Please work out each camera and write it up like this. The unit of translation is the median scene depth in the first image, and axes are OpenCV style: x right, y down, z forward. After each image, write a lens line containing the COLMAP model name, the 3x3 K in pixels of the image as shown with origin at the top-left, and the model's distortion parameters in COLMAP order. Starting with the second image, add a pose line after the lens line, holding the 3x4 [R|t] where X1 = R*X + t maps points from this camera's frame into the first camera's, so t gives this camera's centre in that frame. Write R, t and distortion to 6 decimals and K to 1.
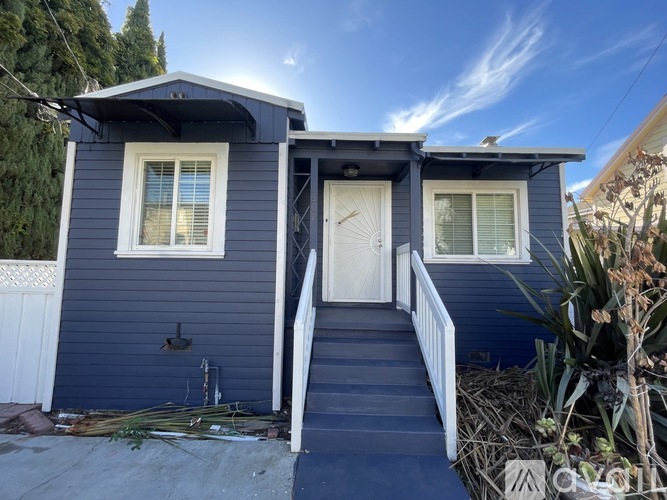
lens RADIAL K [[270.4, 0, 333.5], [0, 270.4, 250.0], [0, 0, 1]] dist [0.002151, 0.000144]
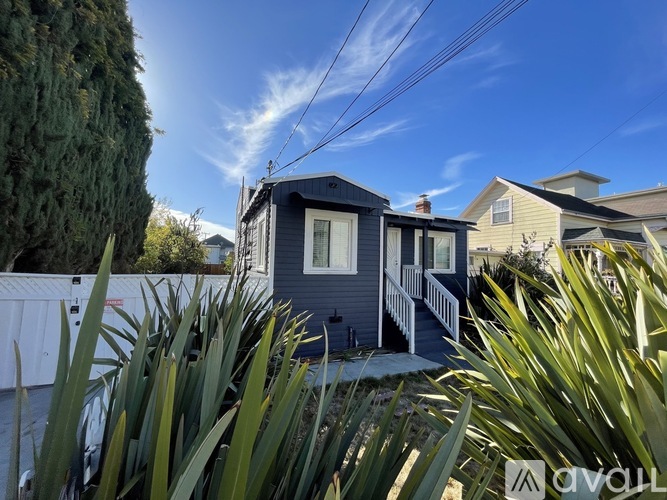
lens RADIAL K [[270.4, 0, 333.5], [0, 270.4, 250.0], [0, 0, 1]] dist [0.002151, 0.000144]
pose [[0.908719, 0.034211, 0.416004, -1.296866], [-0.046509, 0.998728, 0.019461, -0.166164], [-0.414809, -0.037033, 0.909155, -0.655714]]
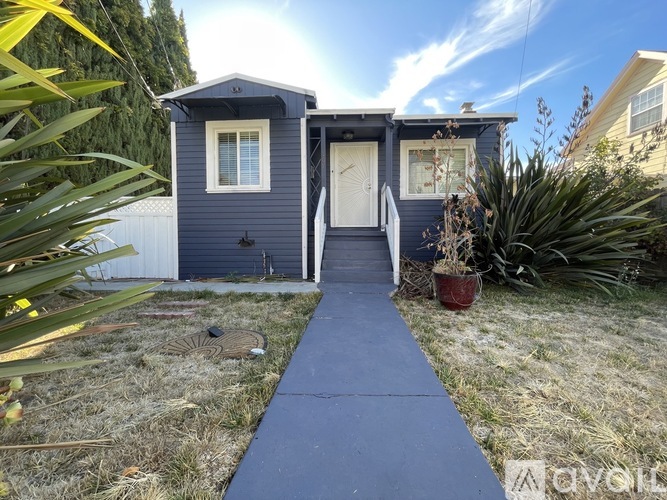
lens RADIAL K [[270.4, 0, 333.5], [0, 270.4, 250.0], [0, 0, 1]] dist [0.002151, 0.000144]
pose [[0.999021, -0.015928, -0.041281, 0.043722], [0.020347, 0.993842, 0.108926, 0.199661], [0.039292, -0.109659, 0.993192, -0.639365]]
